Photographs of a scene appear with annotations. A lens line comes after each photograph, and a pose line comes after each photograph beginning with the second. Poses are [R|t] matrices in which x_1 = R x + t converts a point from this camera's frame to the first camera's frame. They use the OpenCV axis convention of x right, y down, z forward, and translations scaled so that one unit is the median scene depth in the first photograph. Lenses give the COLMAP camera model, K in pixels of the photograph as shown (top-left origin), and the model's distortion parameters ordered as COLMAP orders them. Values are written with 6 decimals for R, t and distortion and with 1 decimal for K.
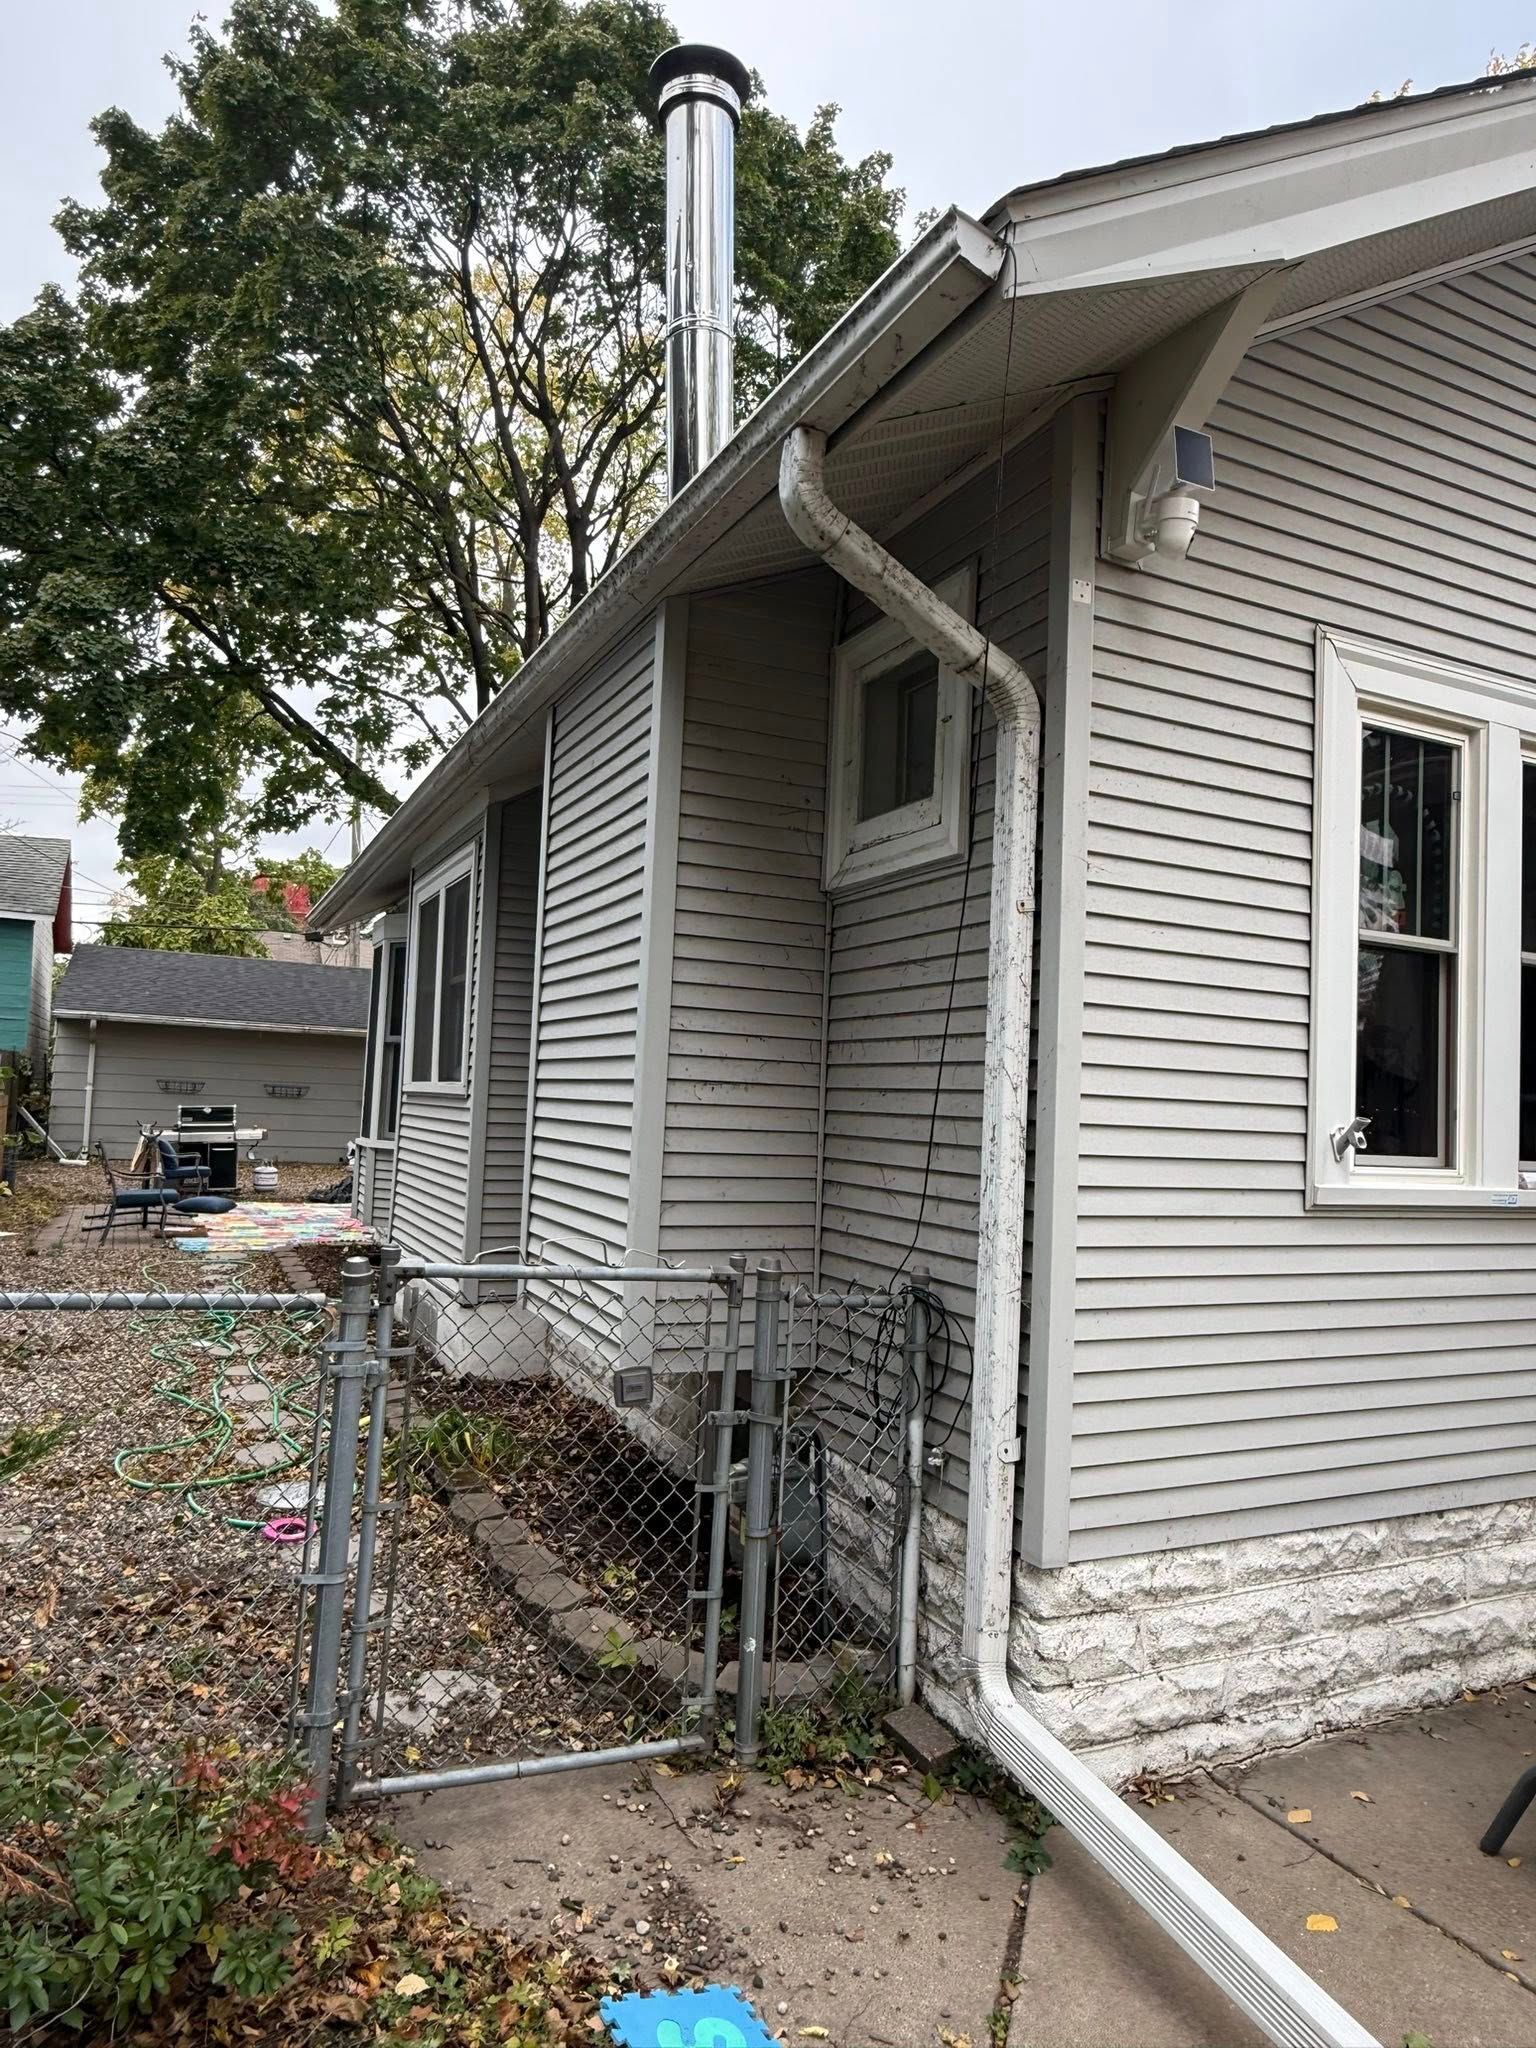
lens RADIAL K [[1301.0, 0, 768.2], [0, 1301.0, 1022.8], [0, 0, 1]] dist [-0.000288, 0.000309]
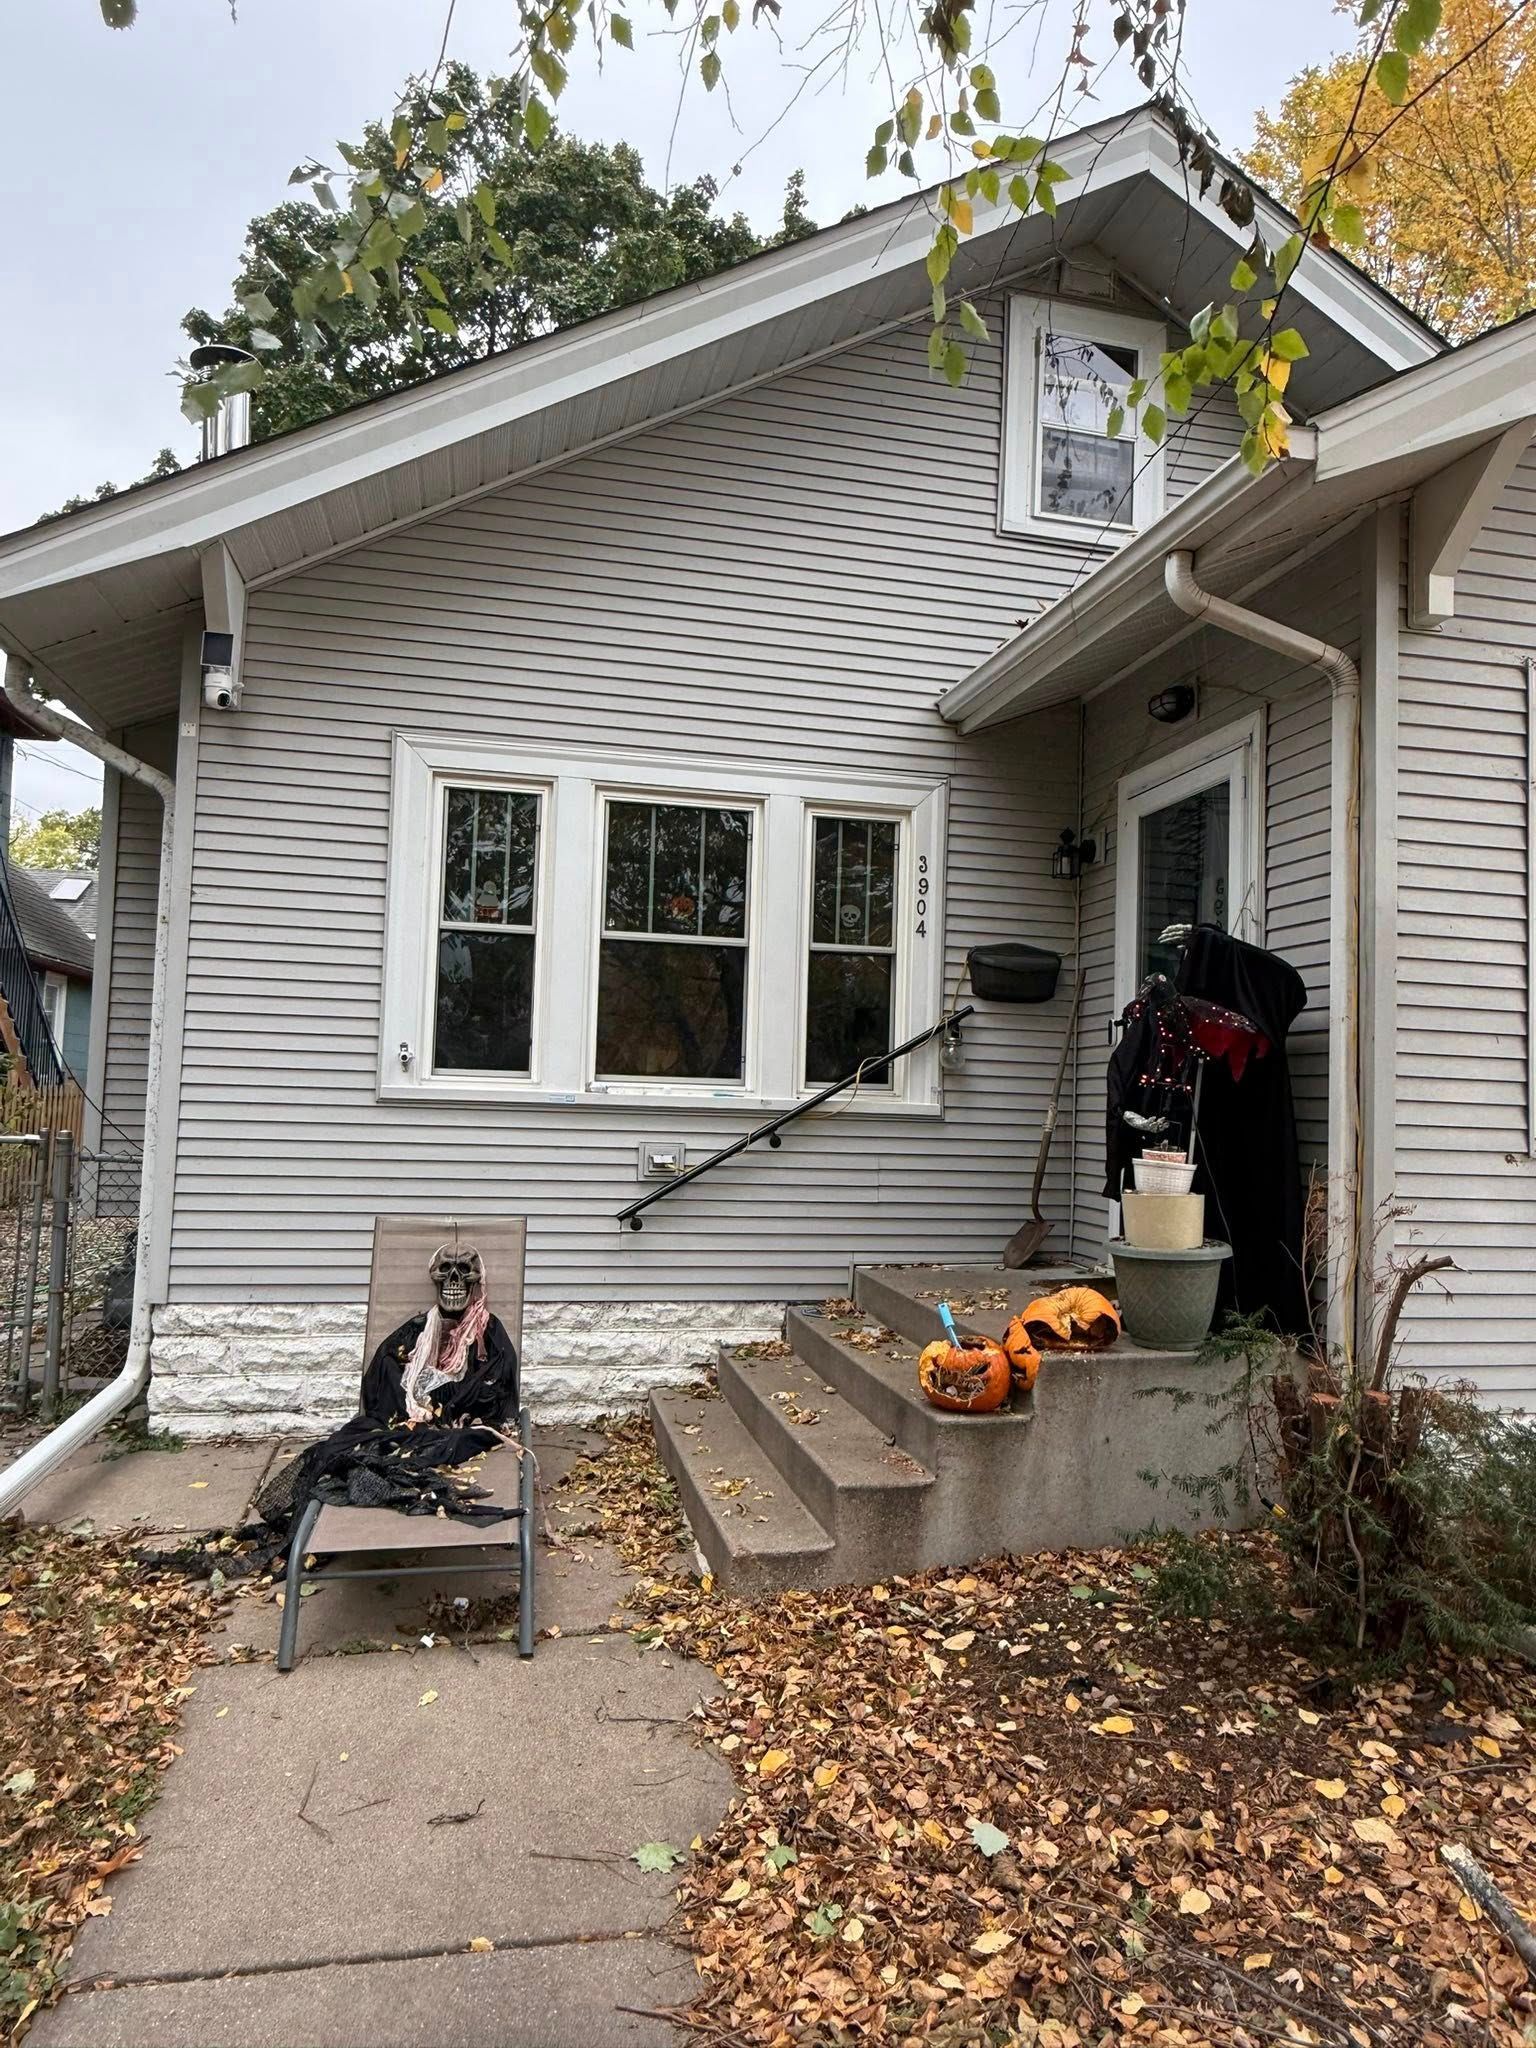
lens RADIAL K [[1301.0, 0, 774.7], [0, 1301.0, 1028.9], [0, 0, 1]] dist [-0.000288, 0.000309]
pose [[0.974042, -0.025955, -0.224874, 1.239879], [0.025563, 0.999662, -0.004654, 0.075671], [0.224919, -0.001215, 0.974377, -0.428583]]
